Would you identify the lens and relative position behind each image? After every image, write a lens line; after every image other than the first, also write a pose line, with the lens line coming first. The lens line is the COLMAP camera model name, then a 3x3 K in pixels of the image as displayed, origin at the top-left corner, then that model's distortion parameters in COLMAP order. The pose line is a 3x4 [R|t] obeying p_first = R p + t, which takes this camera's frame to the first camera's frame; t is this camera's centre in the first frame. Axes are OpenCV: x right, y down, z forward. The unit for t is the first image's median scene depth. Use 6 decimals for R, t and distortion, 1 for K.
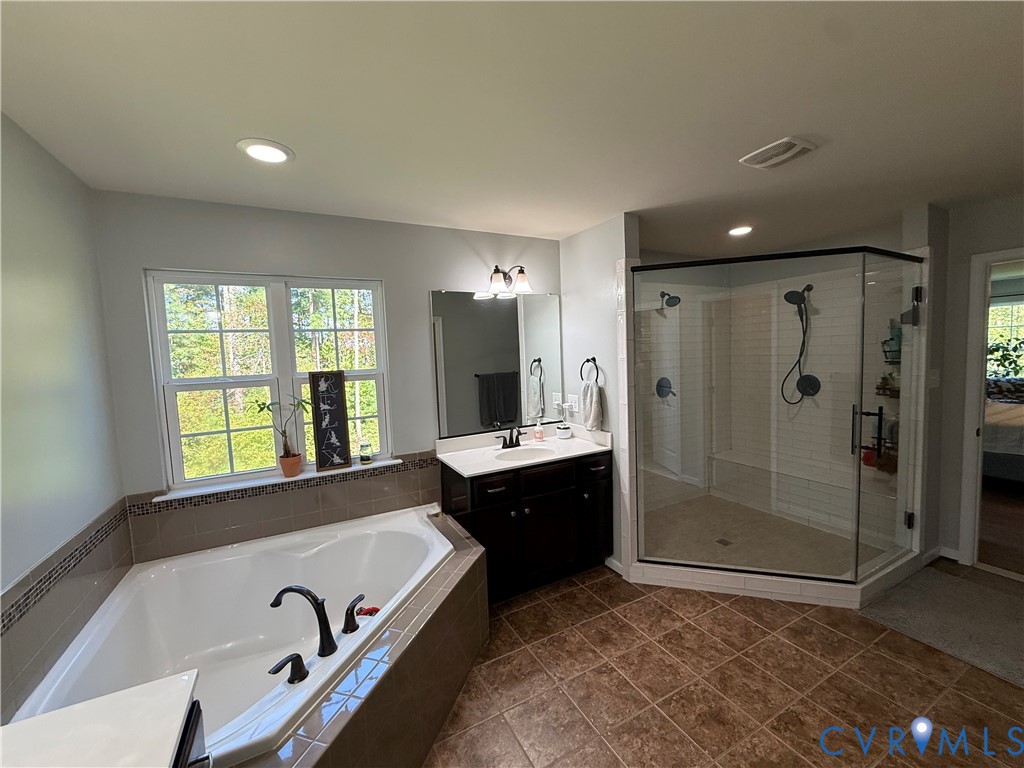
lens RADIAL K [[414.8, 0, 512.0], [0, 414.8, 384.0], [0, 0, 1]] dist [-0.002347, -0.000611]
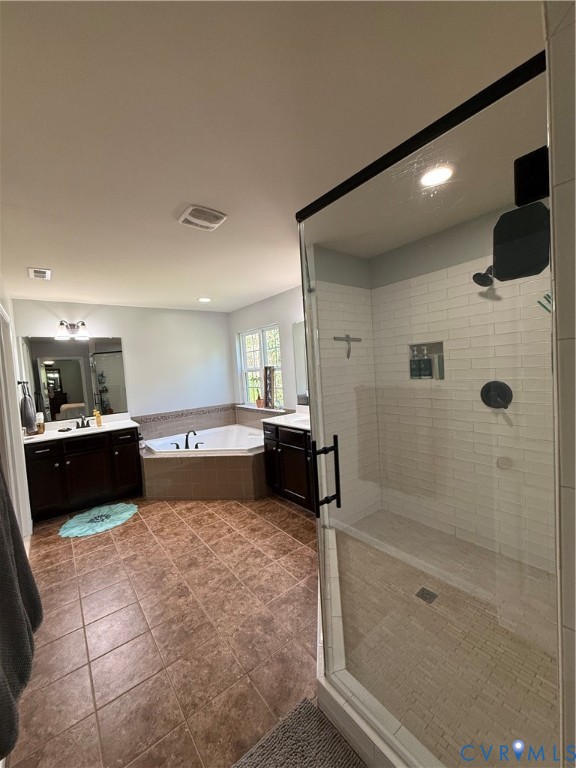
lens RADIAL K [[306.3, 0, 288.0], [0, 306.3, 384.0], [0, 0, 1]] dist [0.000198, -0.000149]
pose [[0.177014, 0.084085, -0.980610, 1.247168], [-0.019437, 0.996448, 0.081934, -0.072737], [0.984016, 0.004556, 0.178020, 0.795644]]
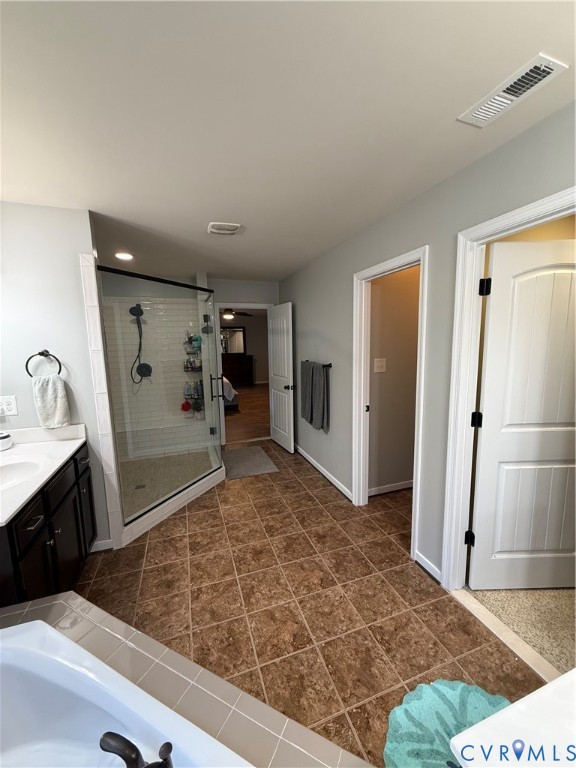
lens RADIAL K [[306.3, 0, 288.0], [0, 306.3, 384.0], [0, 0, 1]] dist [0.000198, -0.000149]
pose [[0.151520, -0.106411, 0.982710, -0.461901], [0.089271, 0.991599, 0.093609, -0.006110], [-0.984415, 0.073544, 0.159746, 0.418260]]
